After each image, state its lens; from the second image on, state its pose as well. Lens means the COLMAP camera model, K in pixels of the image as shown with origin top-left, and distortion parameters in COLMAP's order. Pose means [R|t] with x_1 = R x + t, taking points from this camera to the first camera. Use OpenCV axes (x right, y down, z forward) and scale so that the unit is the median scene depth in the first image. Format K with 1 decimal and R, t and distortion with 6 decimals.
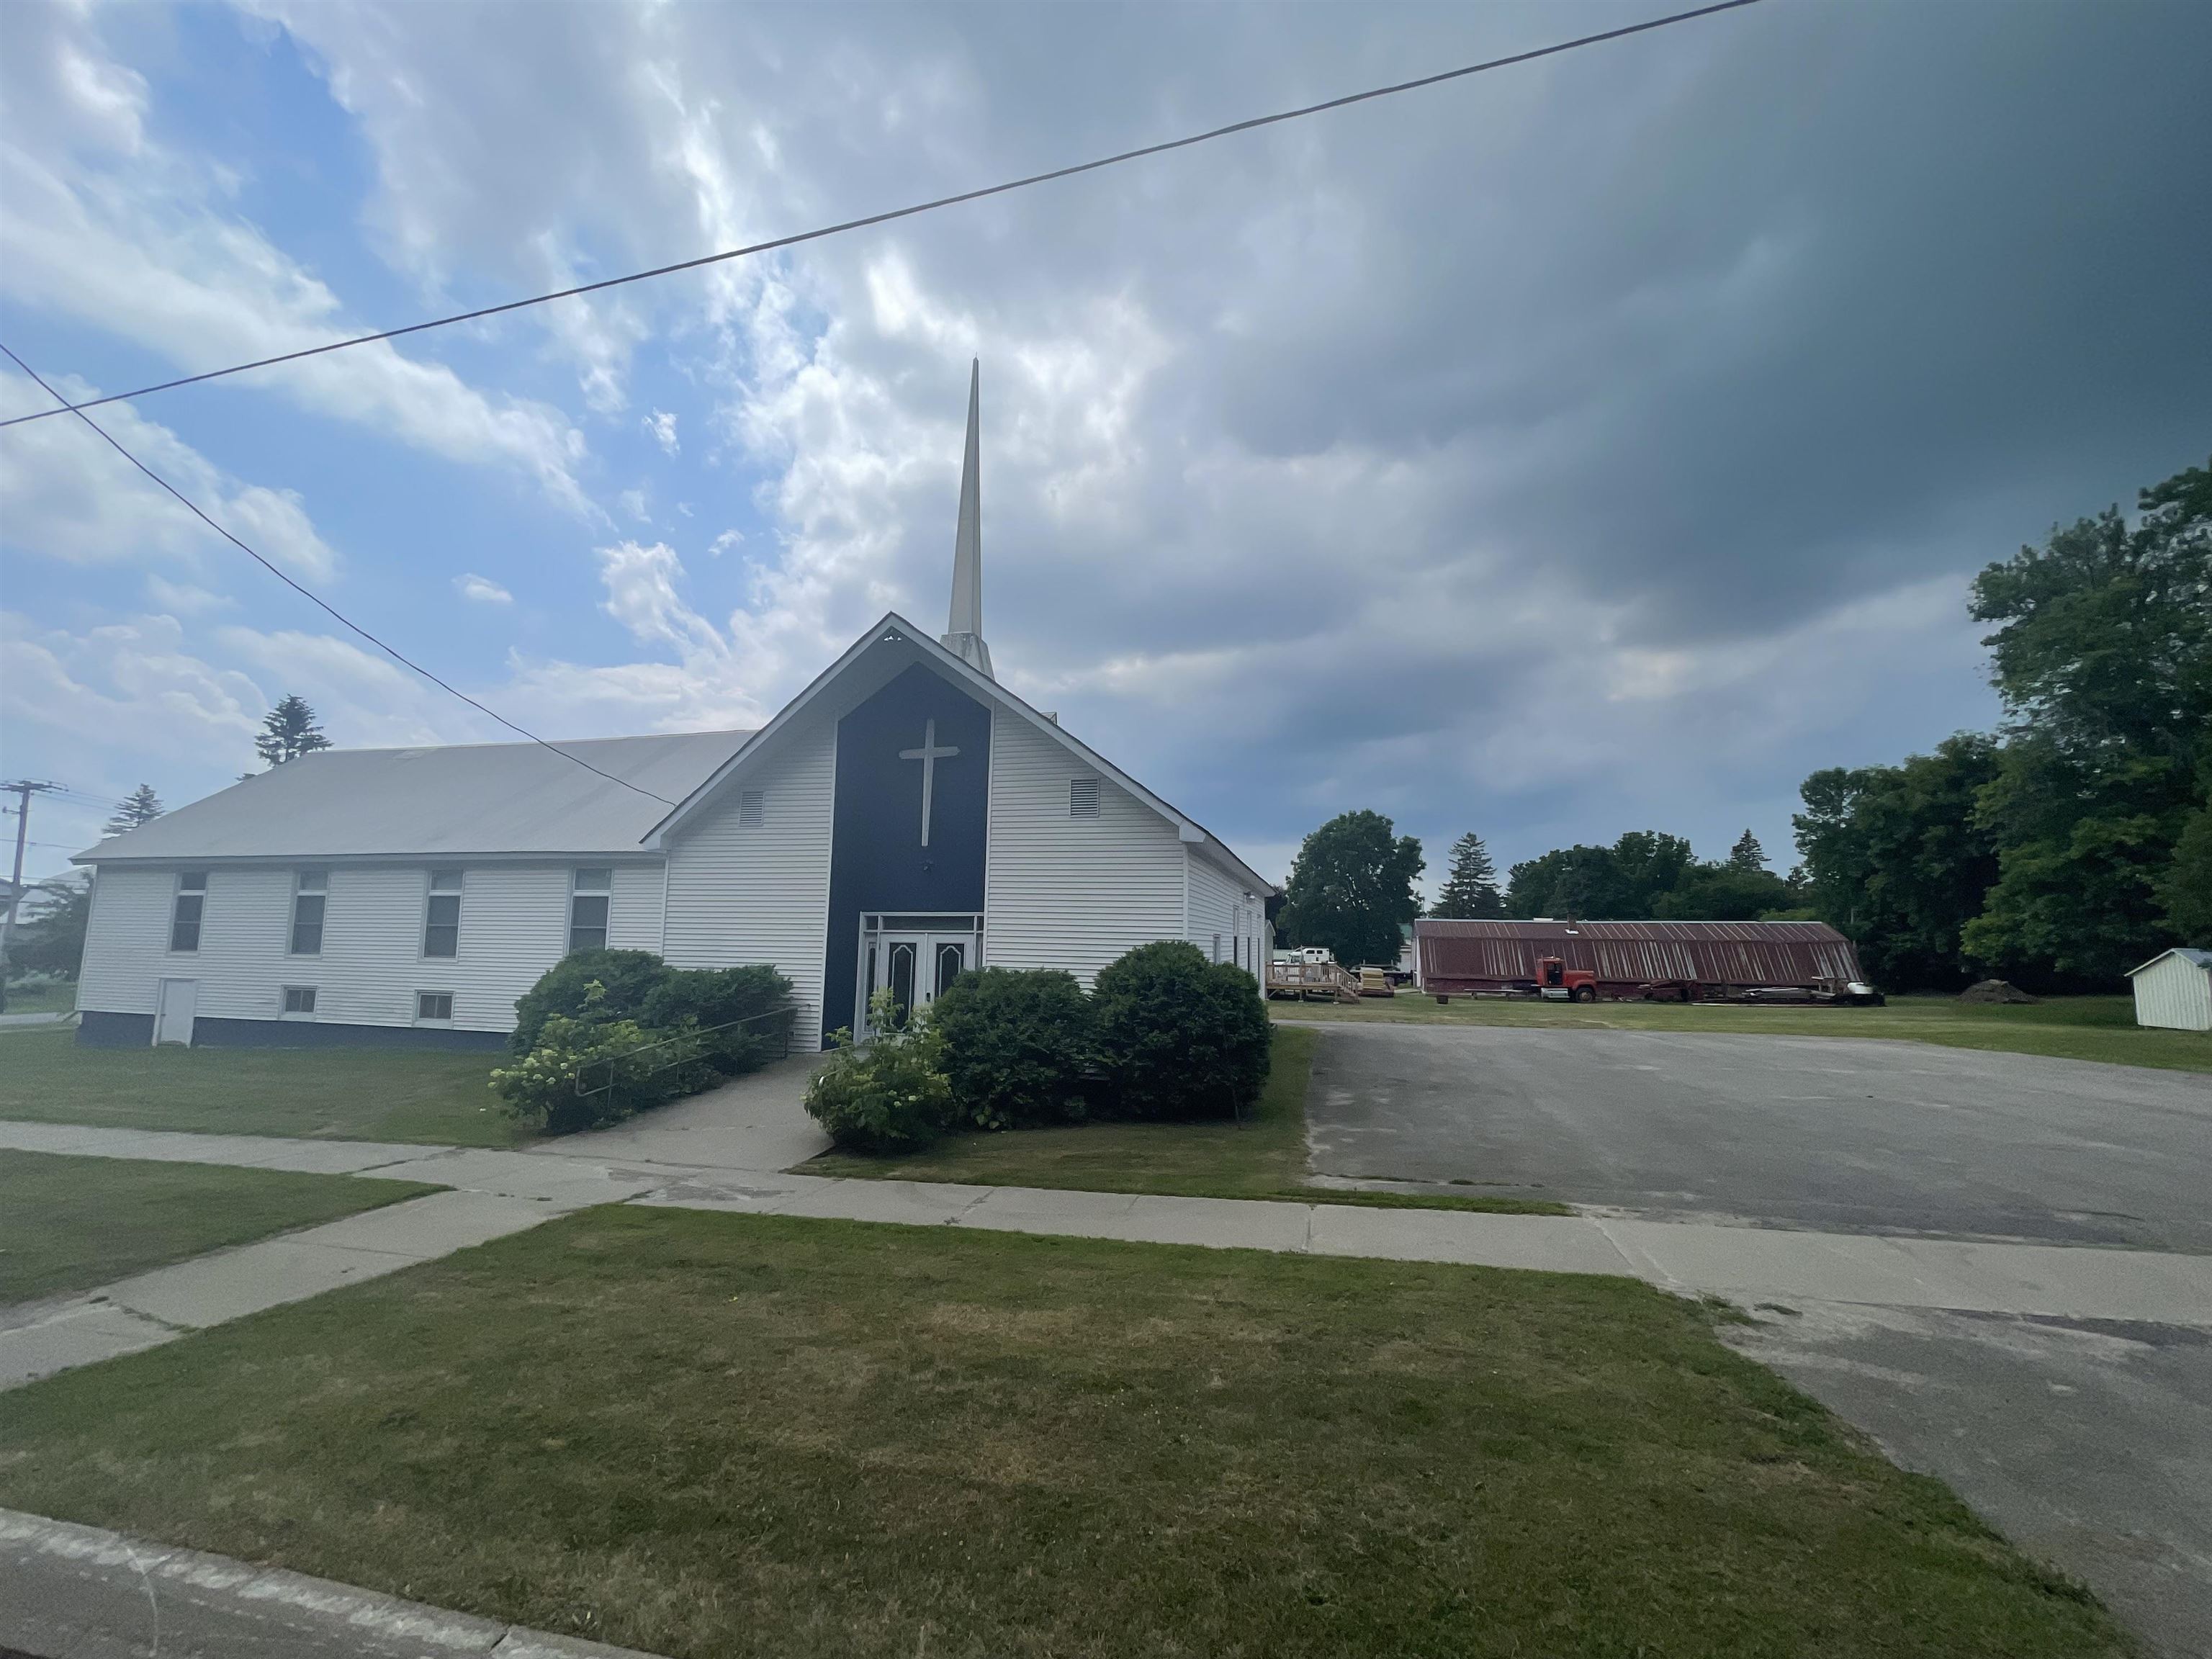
lens RADIAL K [[876.8, 0, 1106.0], [0, 876.8, 829.5], [0, 0, 1]] dist [-0.006930, -0.000220]
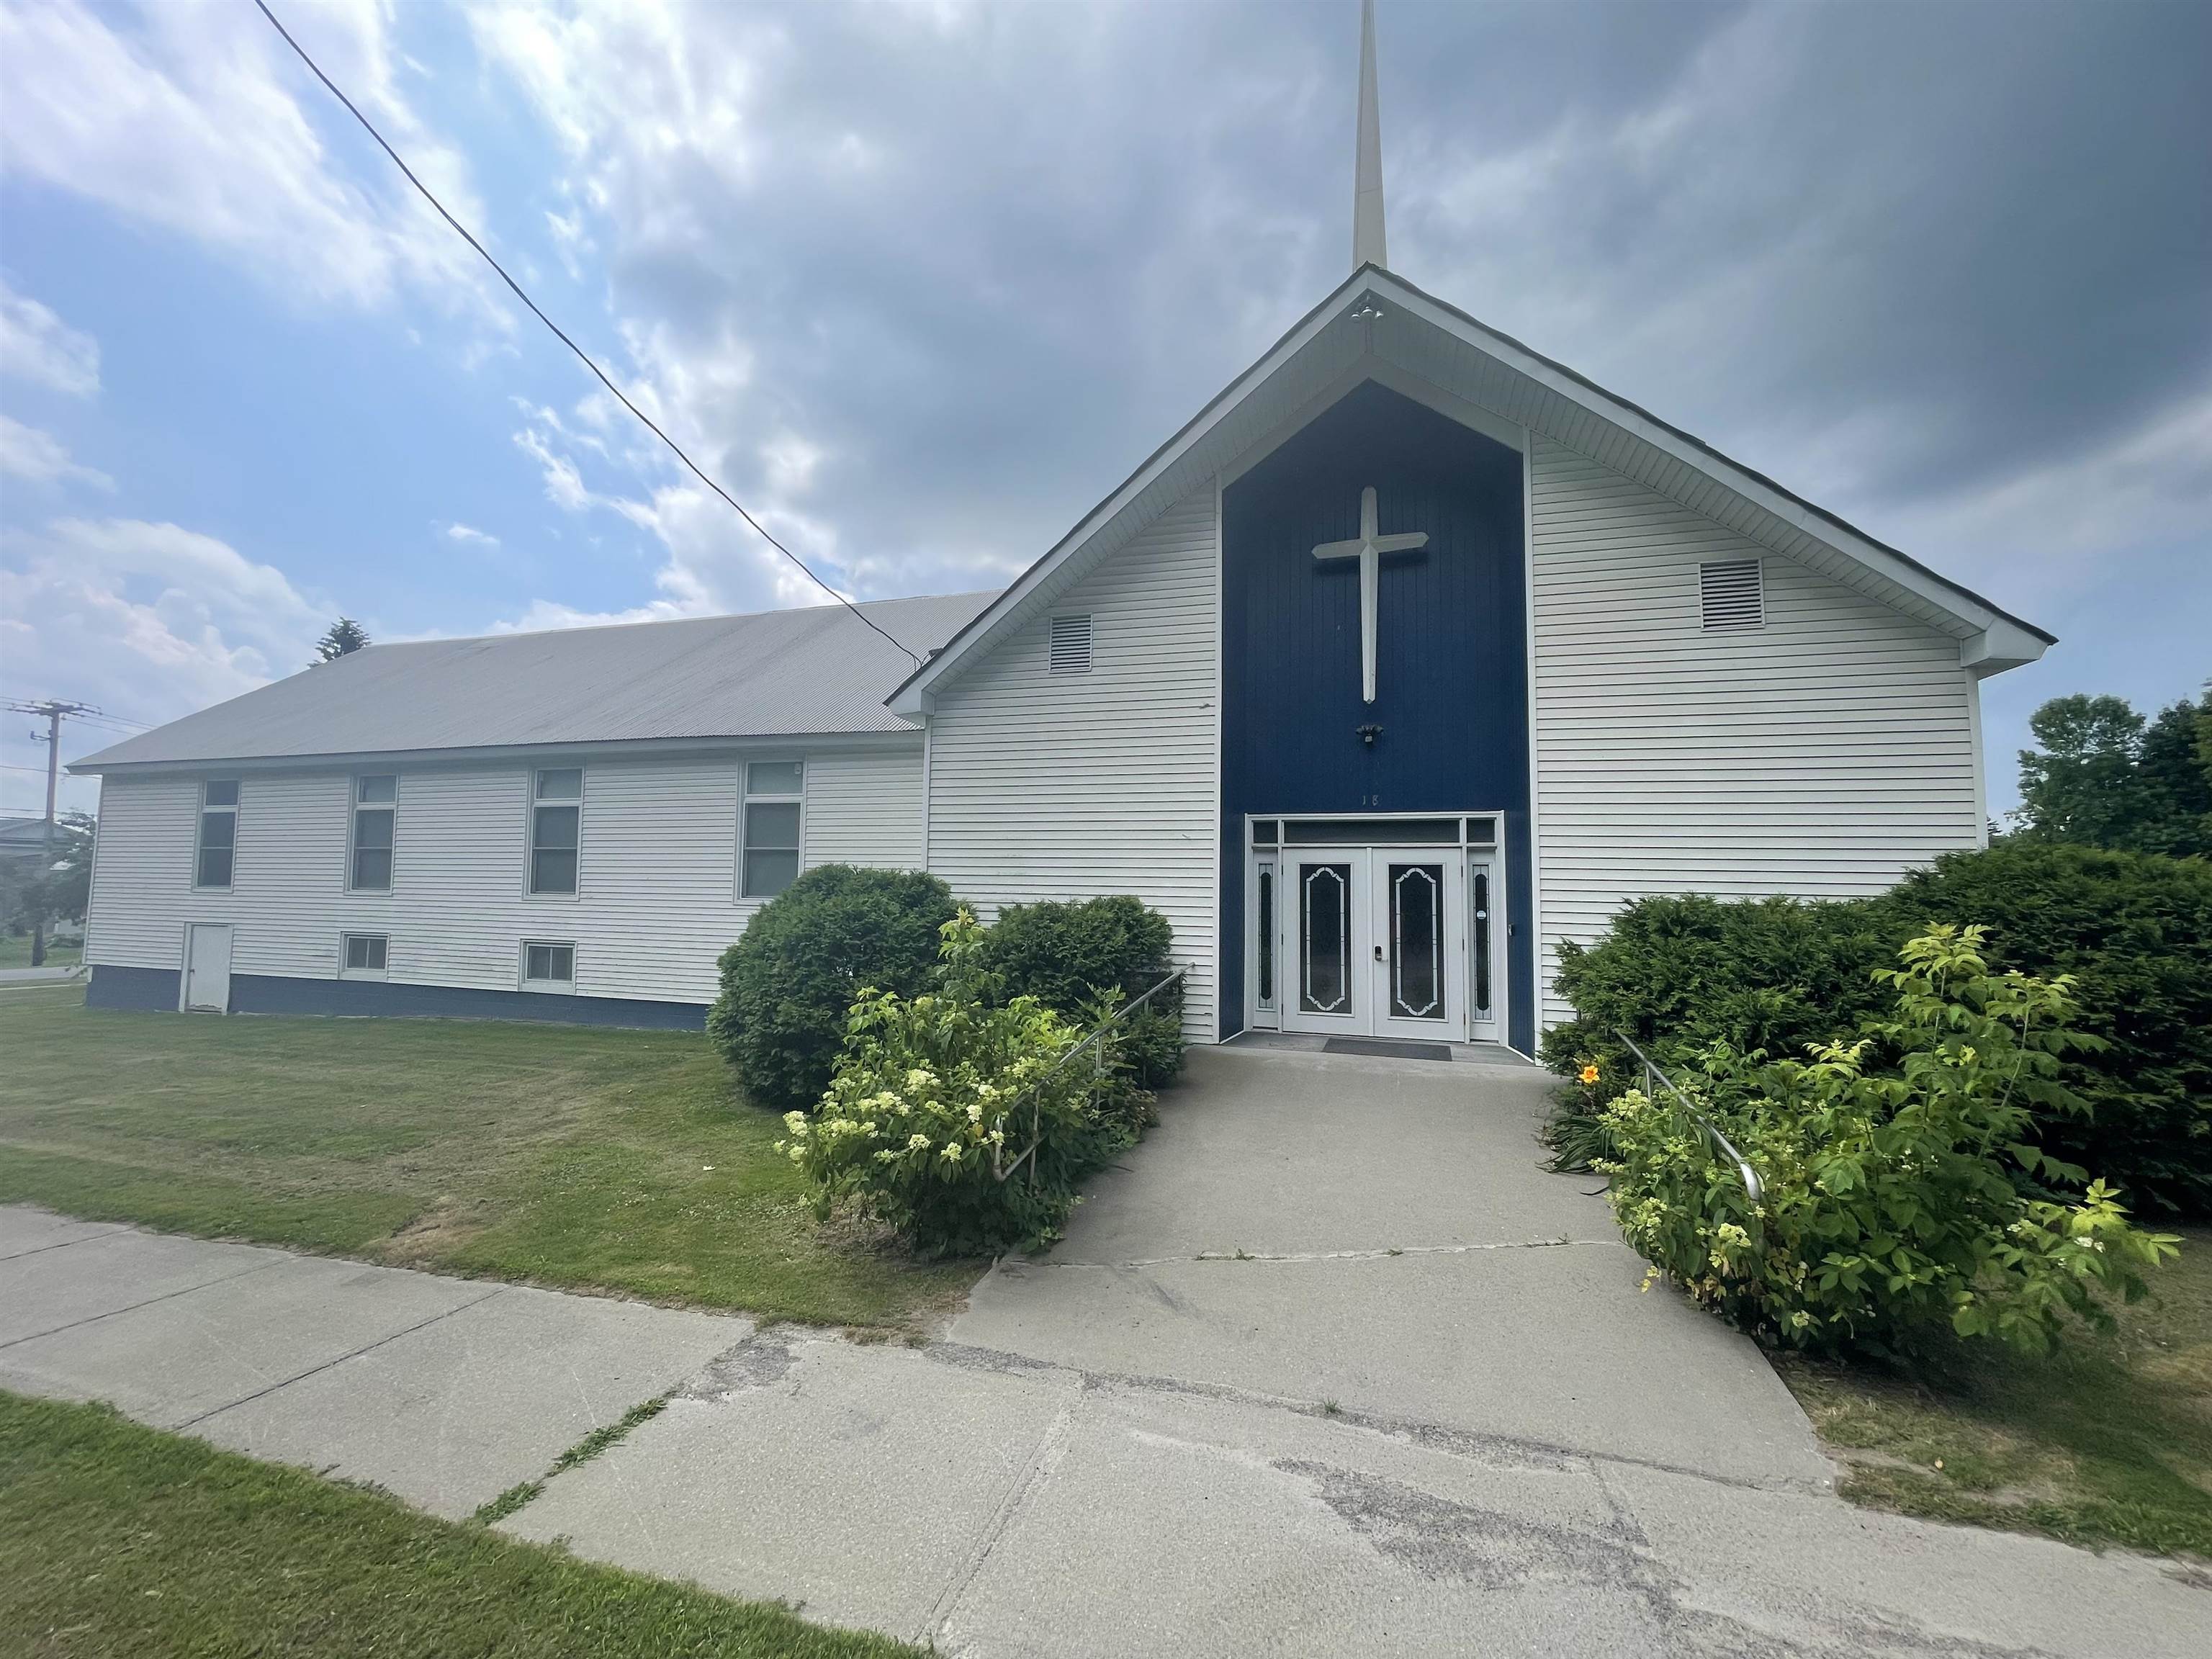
lens RADIAL K [[890.1, 0, 1106.0], [0, 890.1, 829.5], [0, 0, 1]] dist [-0.026829, 0.009611]
pose [[0.999092, 0.000347, -0.042602, -0.287876], [0.001733, 0.998808, 0.048787, 0.061099], [0.042568, -0.048816, 0.997900, 0.312290]]
